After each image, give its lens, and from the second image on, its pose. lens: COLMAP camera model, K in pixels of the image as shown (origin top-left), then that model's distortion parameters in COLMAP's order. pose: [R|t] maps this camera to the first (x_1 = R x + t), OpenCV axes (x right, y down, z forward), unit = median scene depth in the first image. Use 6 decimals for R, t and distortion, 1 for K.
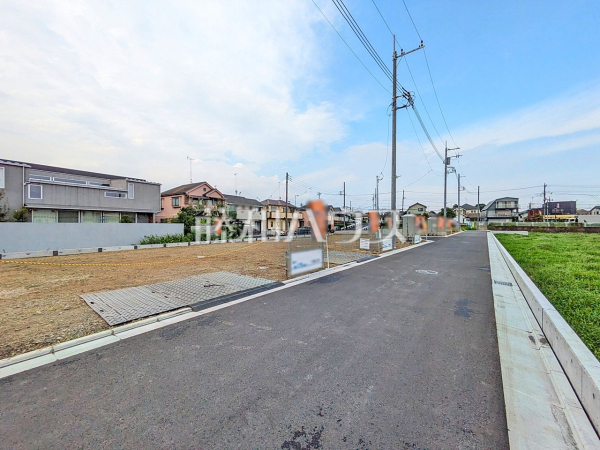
lens RADIAL K [[239.0, 0, 296.3], [0, 239.0, 225.9], [0, 0, 1]] dist [-0.001255, 0.004980]
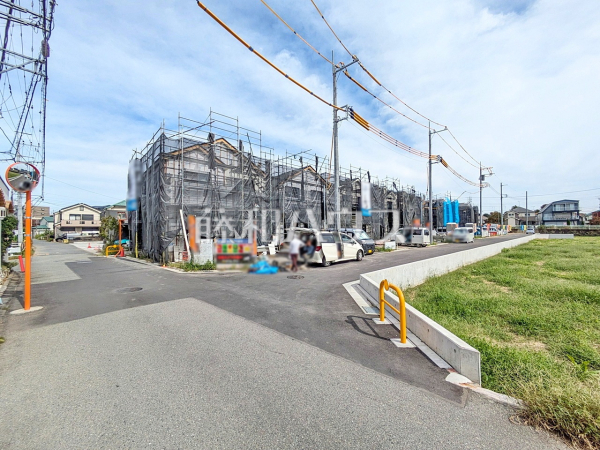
lens RADIAL K [[239.0, 0, 296.3], [0, 239.0, 225.9], [0, 0, 1]] dist [-0.001255, 0.004980]
pose [[0.986123, -0.011023, -0.165652, -0.057264], [0.007913, 0.999780, -0.019425, -0.002138], [0.165829, 0.017845, 0.985993, -0.186255]]
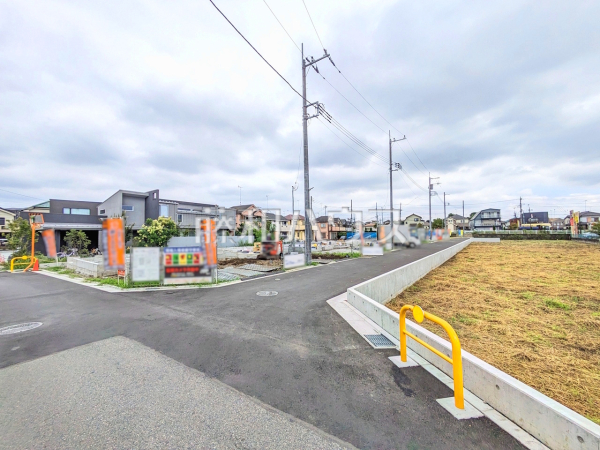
lens RADIAL K [[239.0, 0, 296.3], [0, 239.0, 225.9], [0, 0, 1]] dist [-0.001255, 0.004980]
pose [[0.999920, -0.012090, 0.003823, -0.066651], [0.012235, 0.999112, -0.040322, -0.002372], [-0.003332, 0.040365, 0.999179, -0.165233]]
